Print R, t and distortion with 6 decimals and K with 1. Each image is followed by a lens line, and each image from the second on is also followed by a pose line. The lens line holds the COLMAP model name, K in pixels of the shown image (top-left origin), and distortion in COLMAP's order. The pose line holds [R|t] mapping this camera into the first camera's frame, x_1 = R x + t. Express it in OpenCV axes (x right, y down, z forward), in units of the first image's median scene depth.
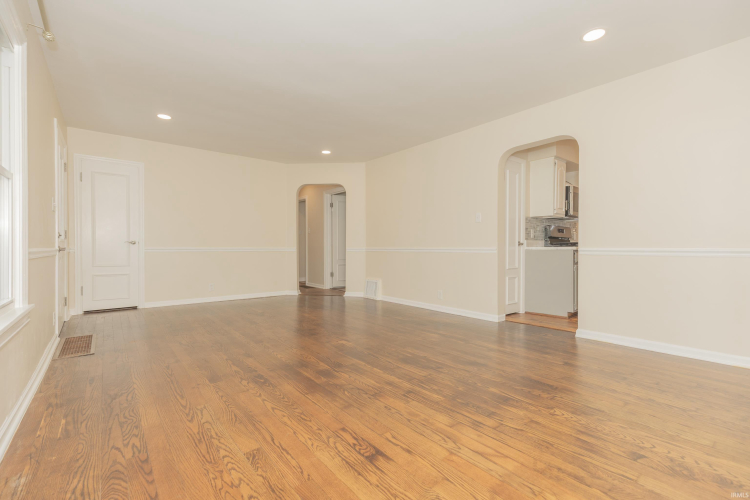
lens RADIAL K [[339.3, 0, 369.7], [0, 339.3, 248.6], [0, 0, 1]] dist [0.000400, 0.000088]
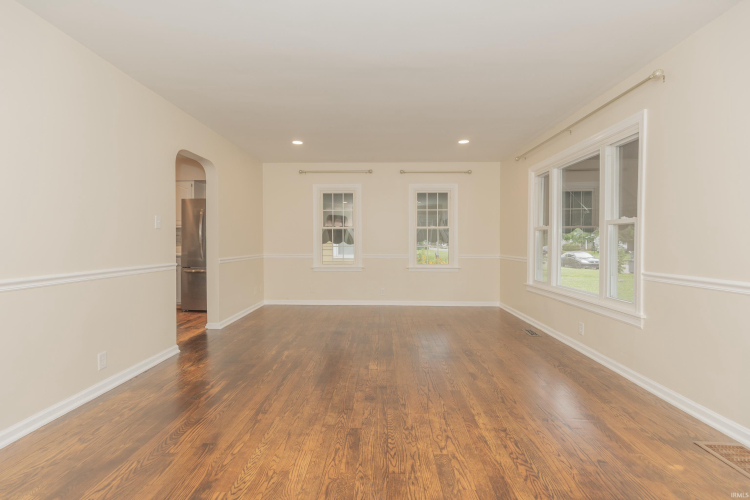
lens RADIAL K [[339.3, 0, 369.7], [0, 339.3, 248.6], [0, 0, 1]] dist [0.000400, 0.000088]
pose [[-0.762665, -0.016285, 0.646589, -0.822322], [-0.004953, 0.999801, 0.019338, -0.087074], [-0.646775, 0.011546, -0.762594, 2.091960]]
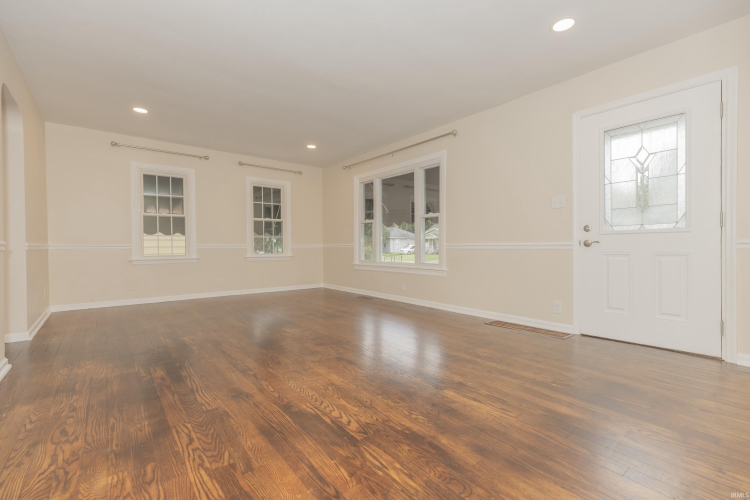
lens RADIAL K [[339.3, 0, 369.7], [0, 339.3, 248.6], [0, 0, 1]] dist [0.000400, 0.000088]
pose [[-0.999954, 0.000287, -0.009568, -0.387198], [0.000269, 0.999998, 0.001908, 0.016435], [0.009569, 0.001906, -0.999952, 2.528581]]
